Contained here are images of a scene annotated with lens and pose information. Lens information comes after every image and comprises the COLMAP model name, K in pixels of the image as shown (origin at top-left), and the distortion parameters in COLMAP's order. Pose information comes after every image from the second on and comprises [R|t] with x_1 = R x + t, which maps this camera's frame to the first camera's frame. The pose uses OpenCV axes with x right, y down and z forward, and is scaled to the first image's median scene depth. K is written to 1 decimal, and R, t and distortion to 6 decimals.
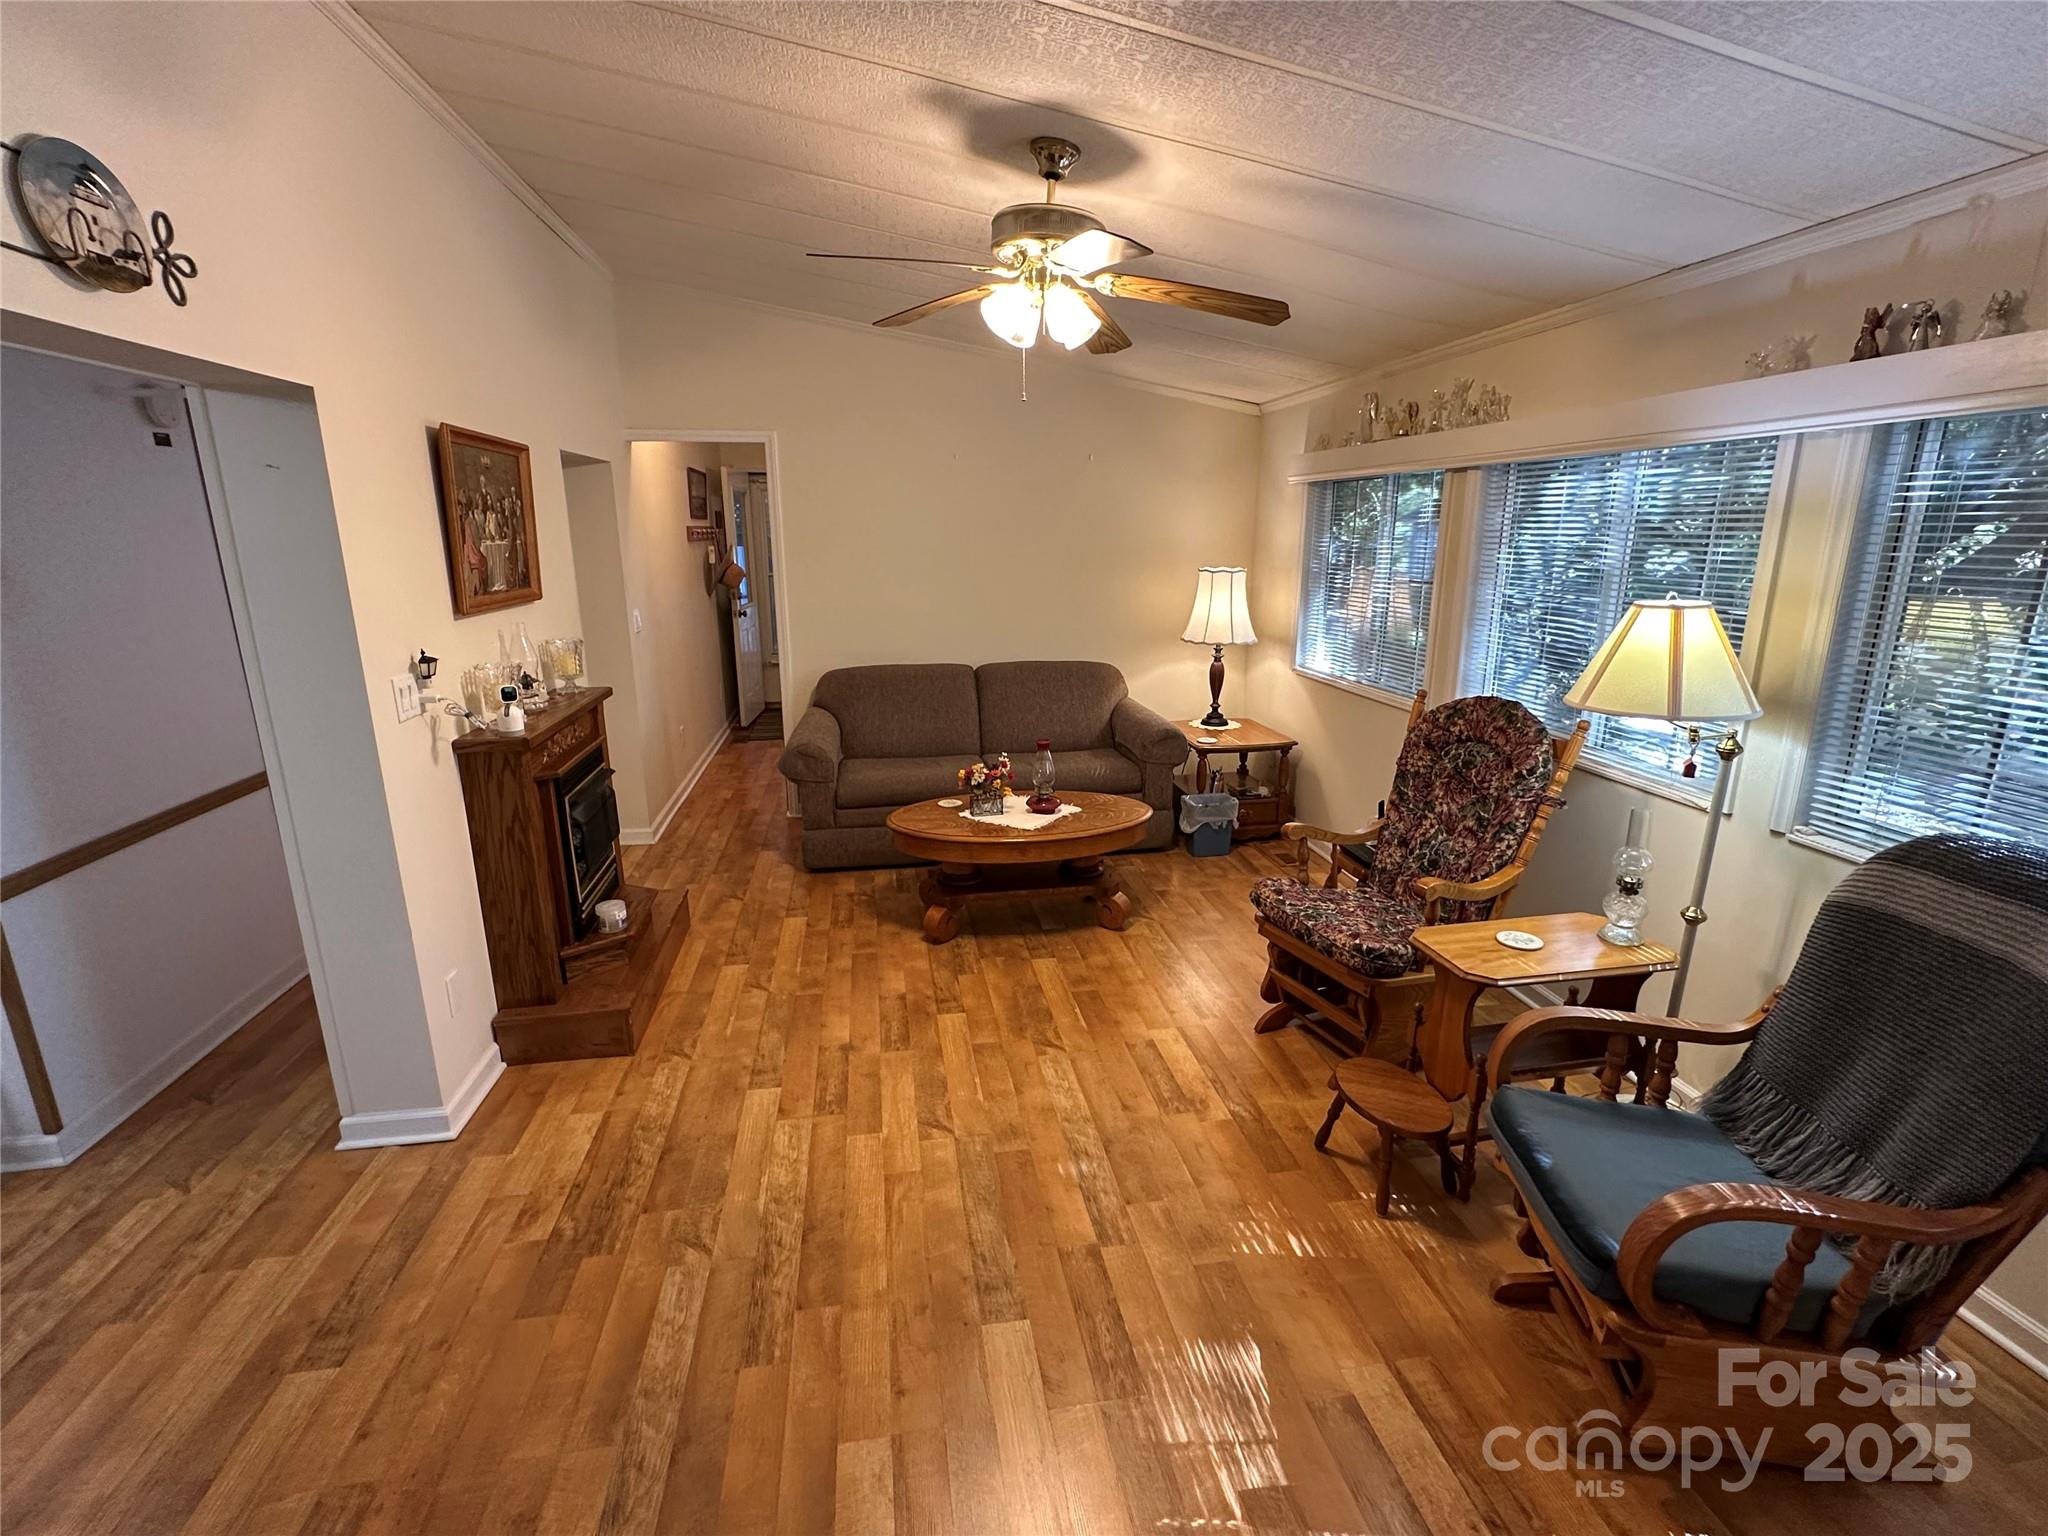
lens RADIAL K [[908.2, 0, 1023.8], [0, 908.2, 778.3], [0, 0, 1]] dist [-0.024668, 0.000179]
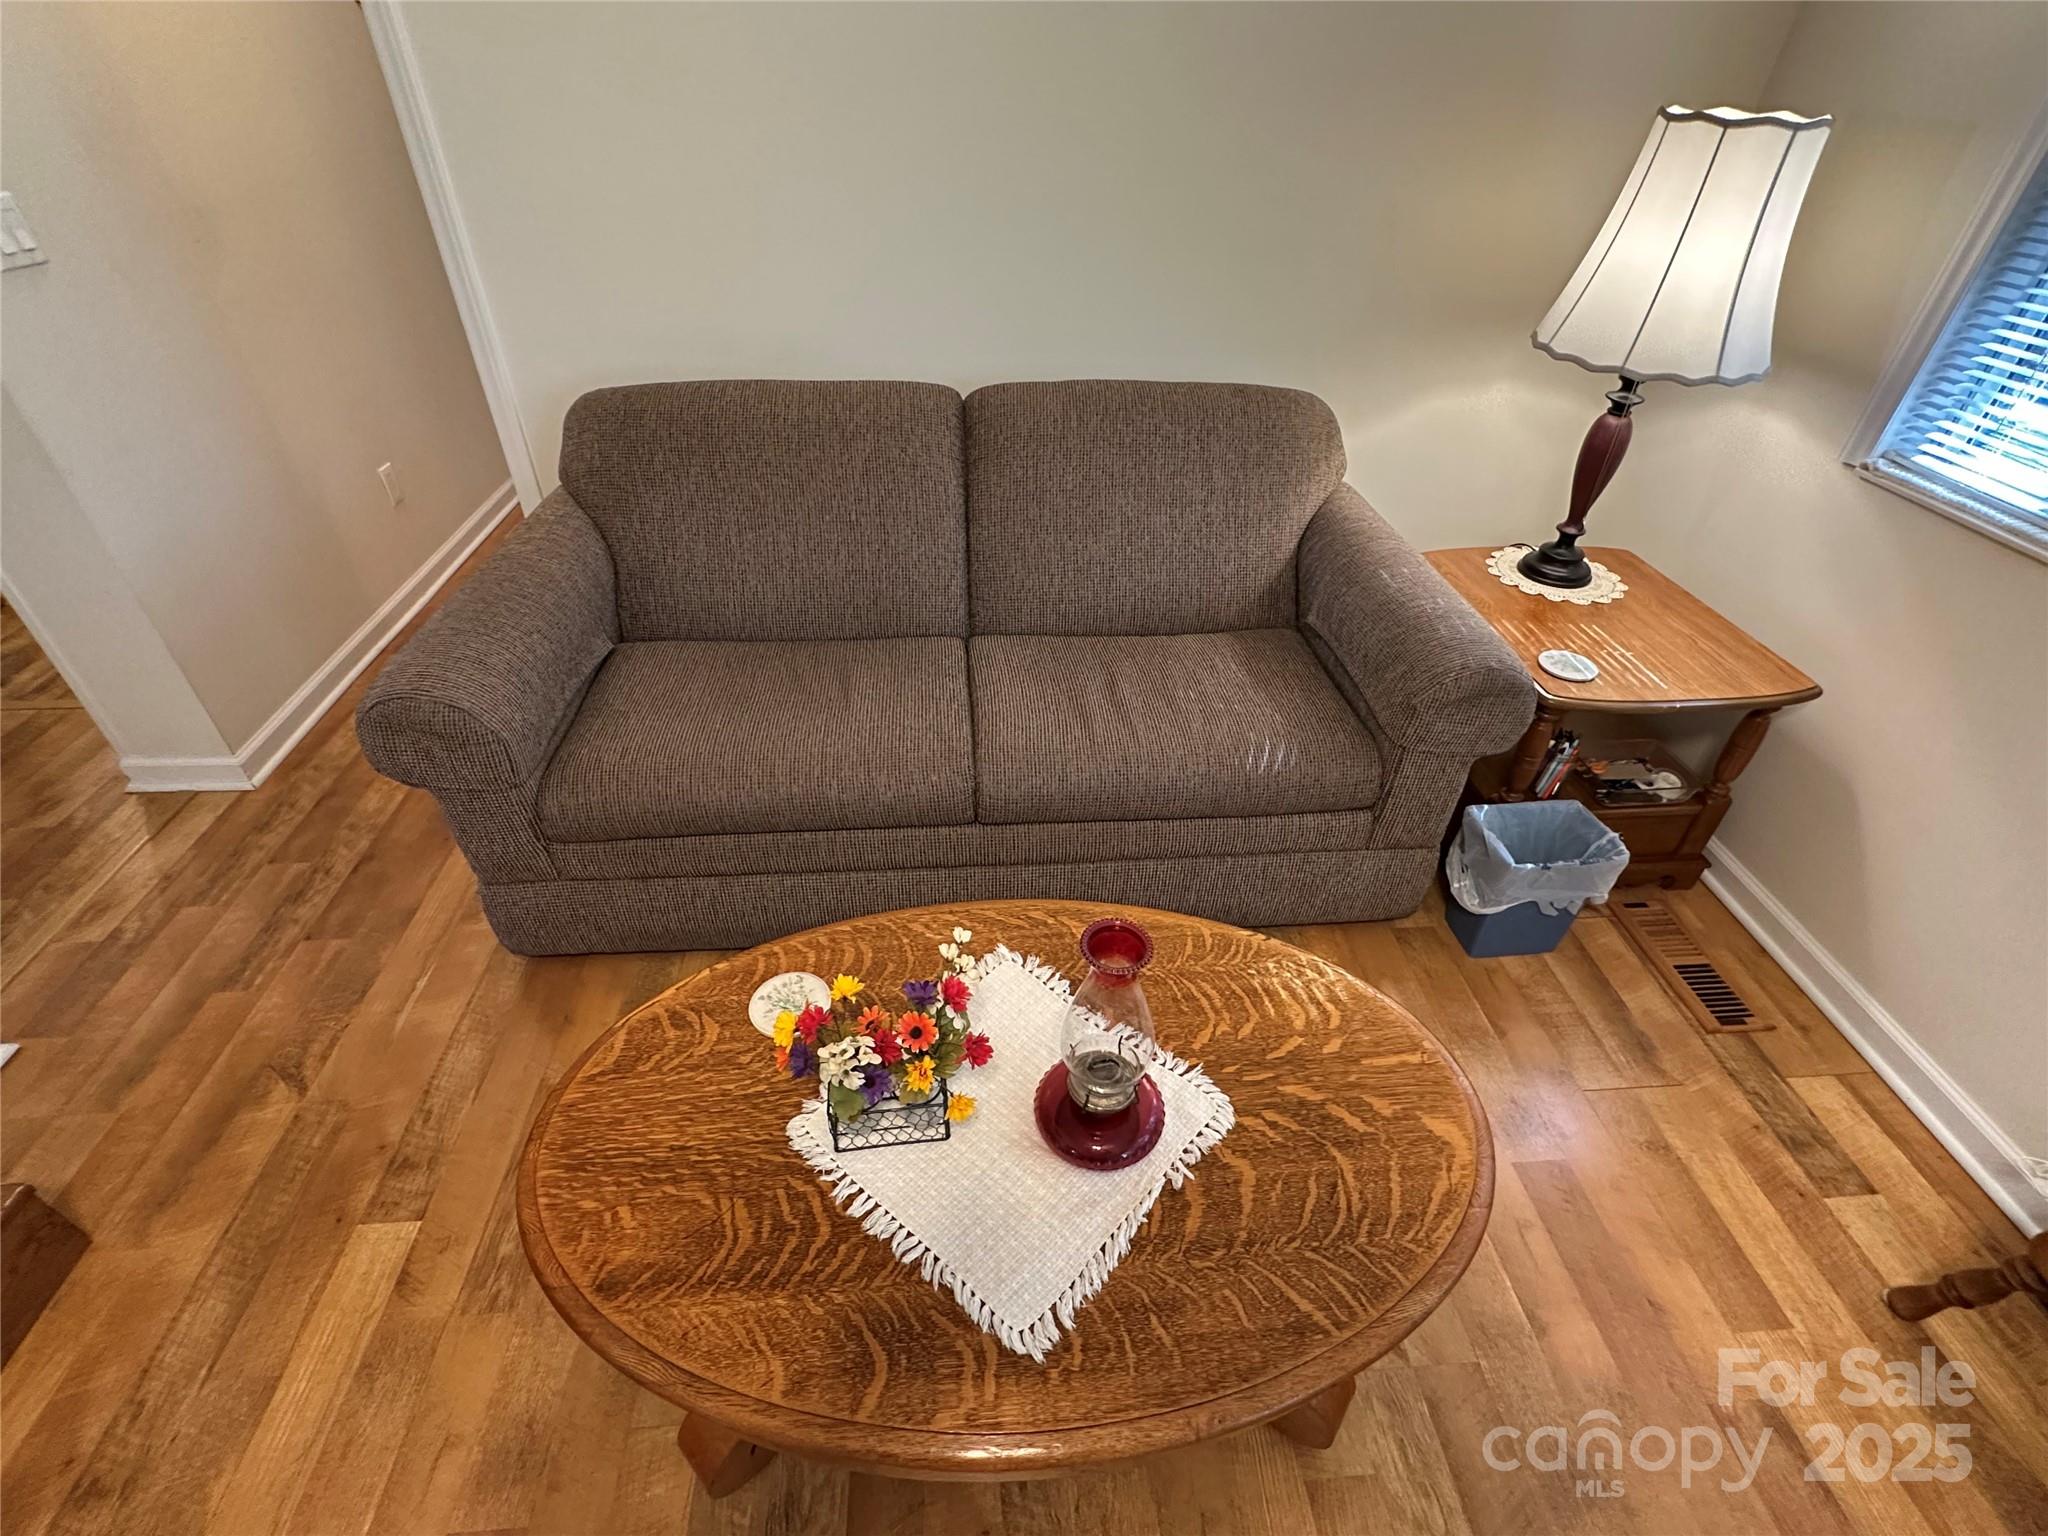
lens RADIAL K [[928.3, 0, 1022.7], [0, 928.3, 754.5], [0, 0, 1]] dist [0.001704, 0.000201]
pose [[0.995993, 0.074380, -0.049656, 0.002584], [-0.049810, 0.922510, 0.382745, -0.154740], [0.074277, -0.378738, 0.922518, 0.673785]]
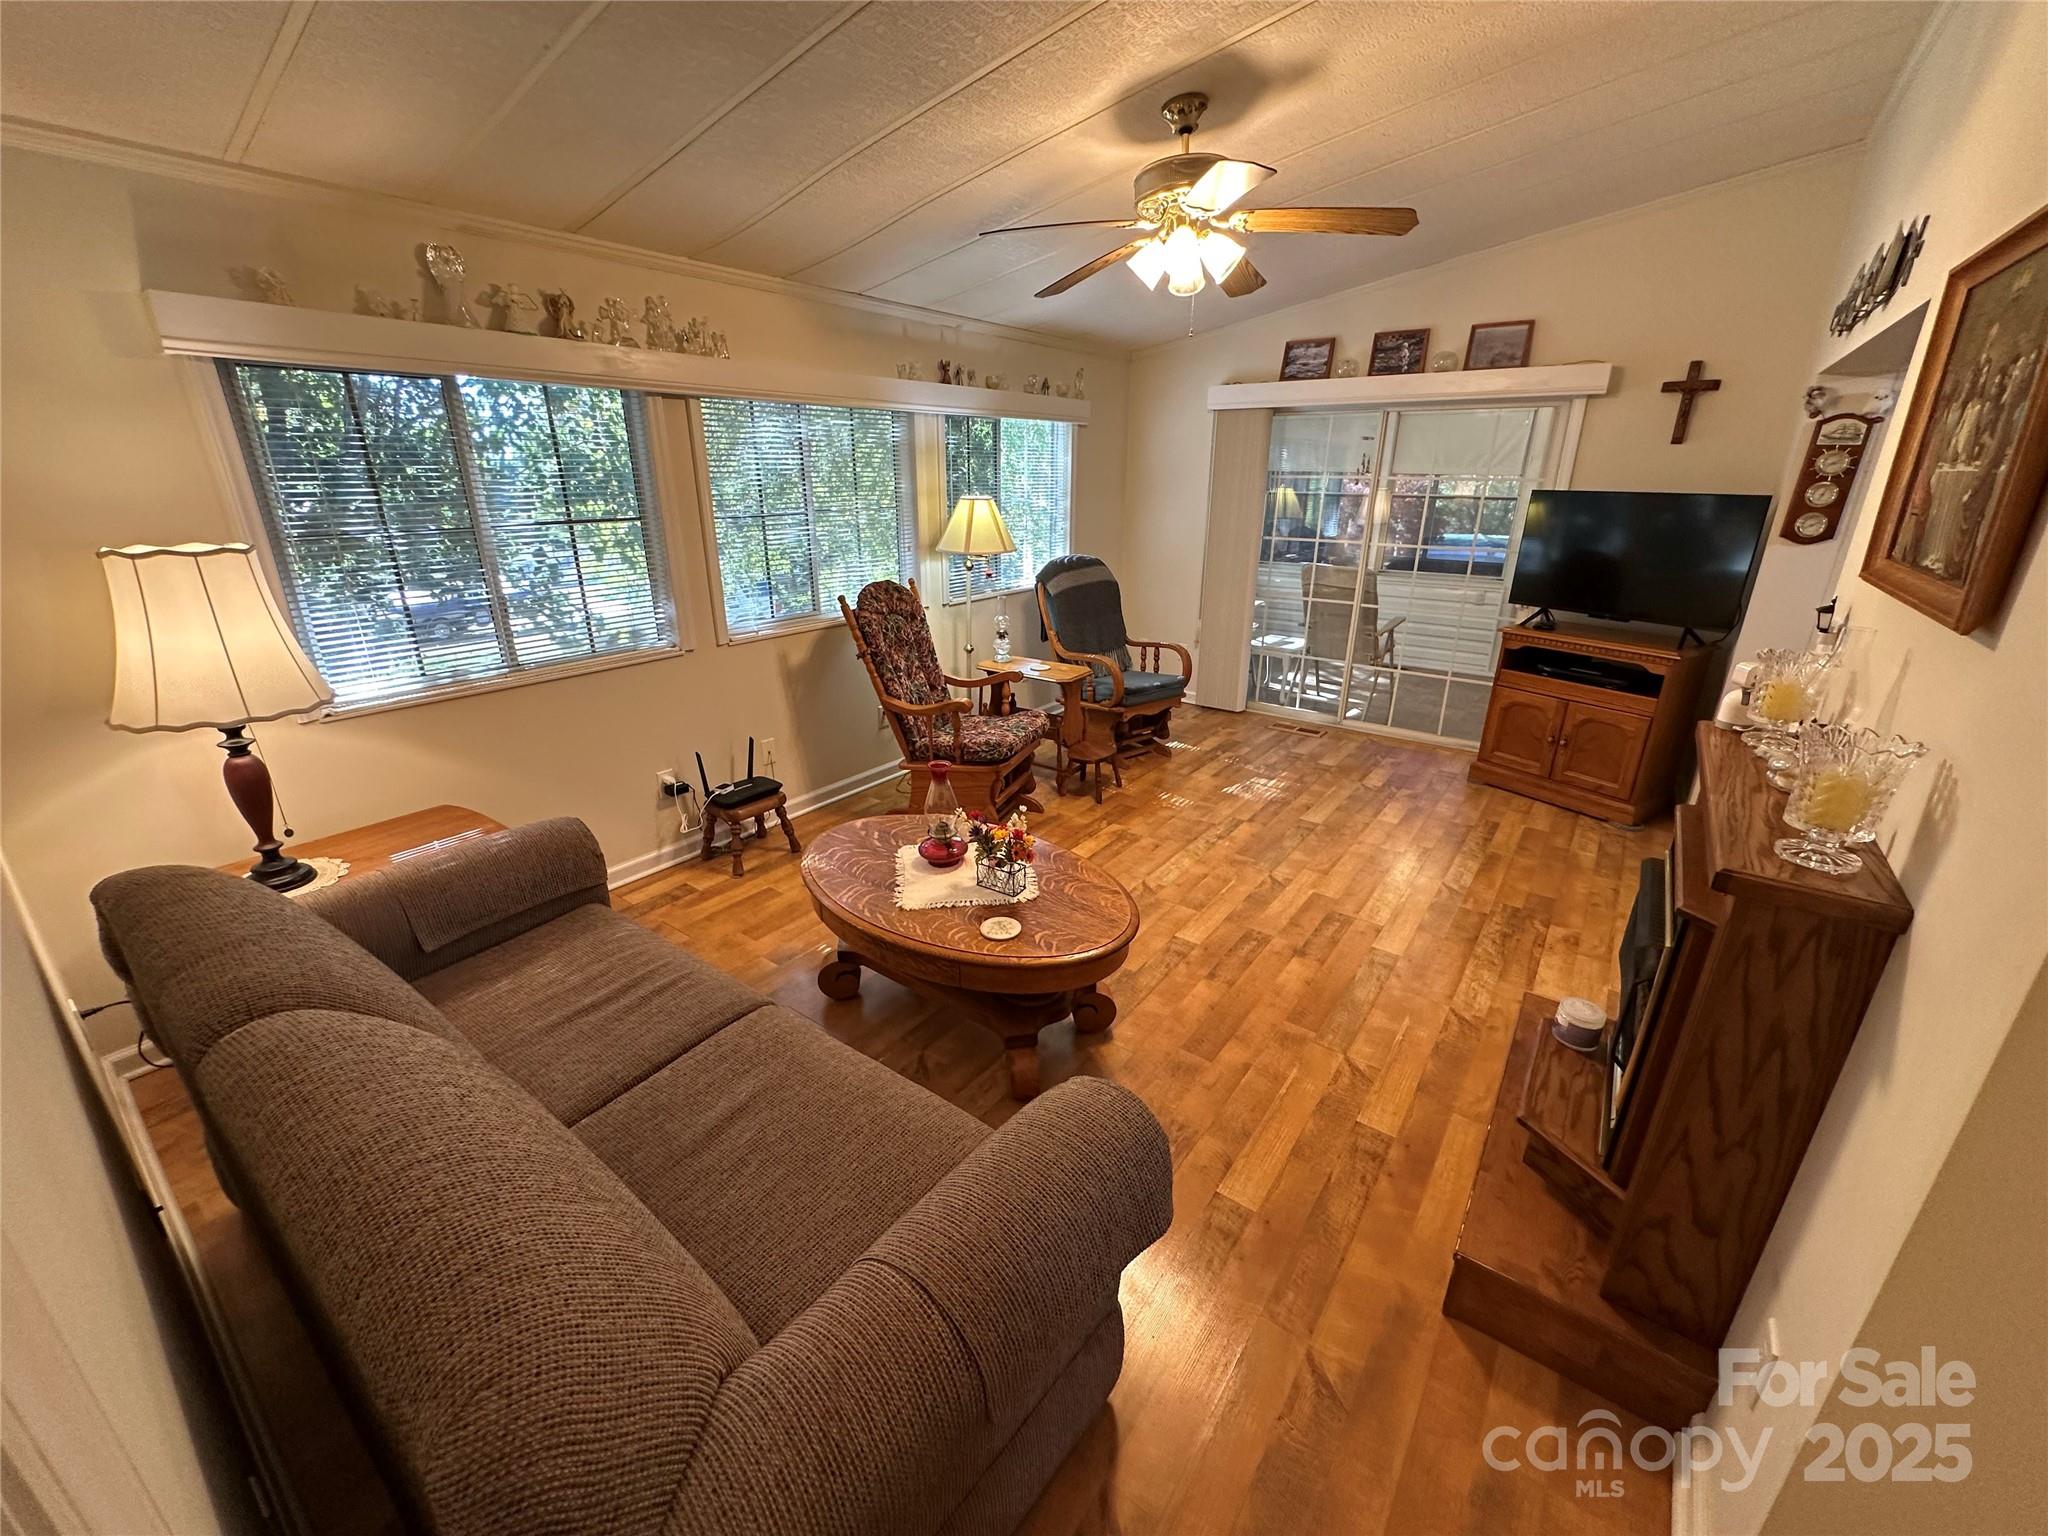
lens RADIAL K [[824.2, 0, 1024.0], [0, 824.2, 768.0], [0, 0, 1]] dist [-0.000533, -0.000035]
pose [[-0.693765, -0.243619, 0.677746, -0.386085], [0.189246, 0.846315, 0.497932, -0.292330], [-0.694892, 0.473709, -0.541040, 1.102413]]
